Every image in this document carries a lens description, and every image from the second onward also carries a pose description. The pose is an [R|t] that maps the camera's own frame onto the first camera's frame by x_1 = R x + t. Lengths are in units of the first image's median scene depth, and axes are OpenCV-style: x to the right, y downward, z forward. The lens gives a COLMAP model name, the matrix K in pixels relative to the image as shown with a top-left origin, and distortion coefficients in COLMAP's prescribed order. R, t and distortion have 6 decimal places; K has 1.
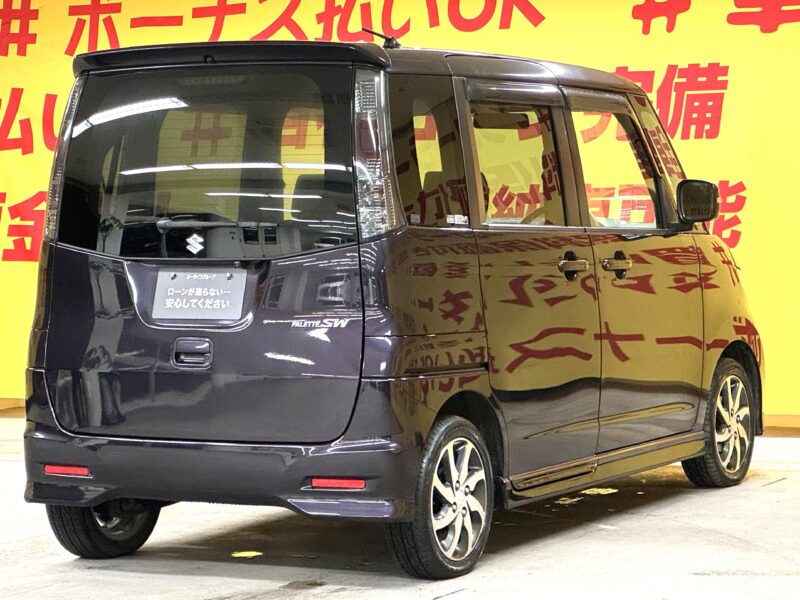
lens RADIAL K [[2512.9, 0, 401.4], [0, 2512.9, 302.1], [0, 0, 1]] dist [0.255243, 0.000000]
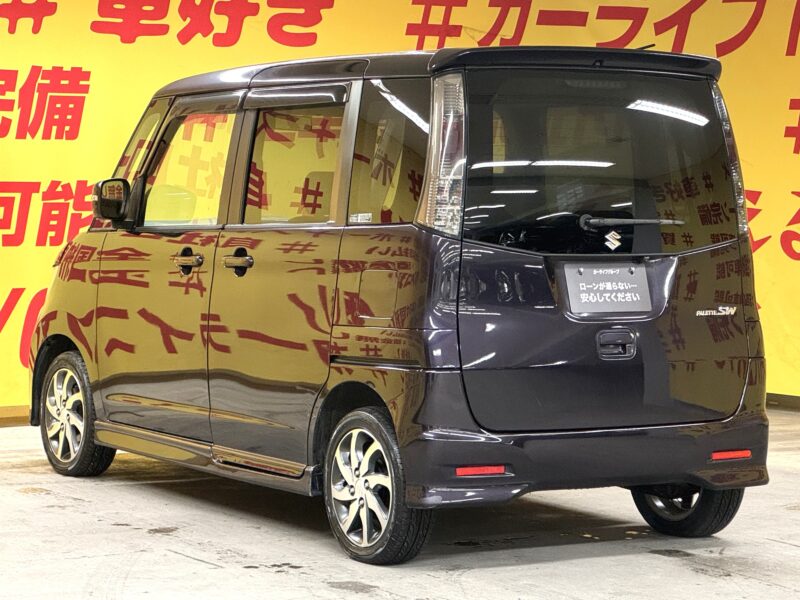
lens RADIAL K [[2420.0, 0, 398.0], [0, 2420.0, 296.8], [0, 0, 1]] dist [0.025795, 0.000000]
pose [[0.510935, -0.021873, 0.859341, -0.667442], [0.022370, 0.999676, 0.012145, -0.009341], [-0.859328, 0.013019, 0.511259, 0.378604]]
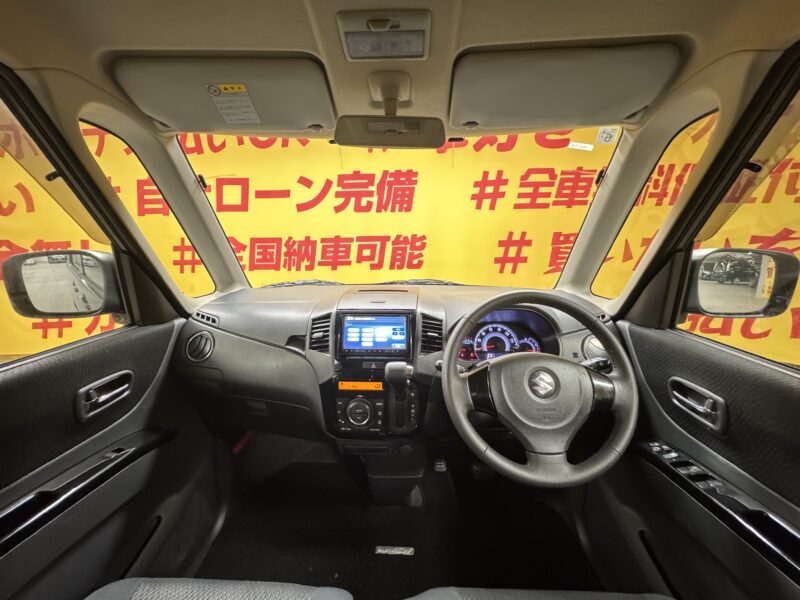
lens RADIAL K [[316.6, 0, 396.9], [0, 316.6, 294.8], [0, 0, 1]] dist [0.007612, 0.000073]
pose [[0.901220, -0.077836, 0.426314, 0.008935], [0.018300, 0.989696, 0.142011, -0.037035], [-0.432975, -0.120182, 0.893358, 0.785894]]
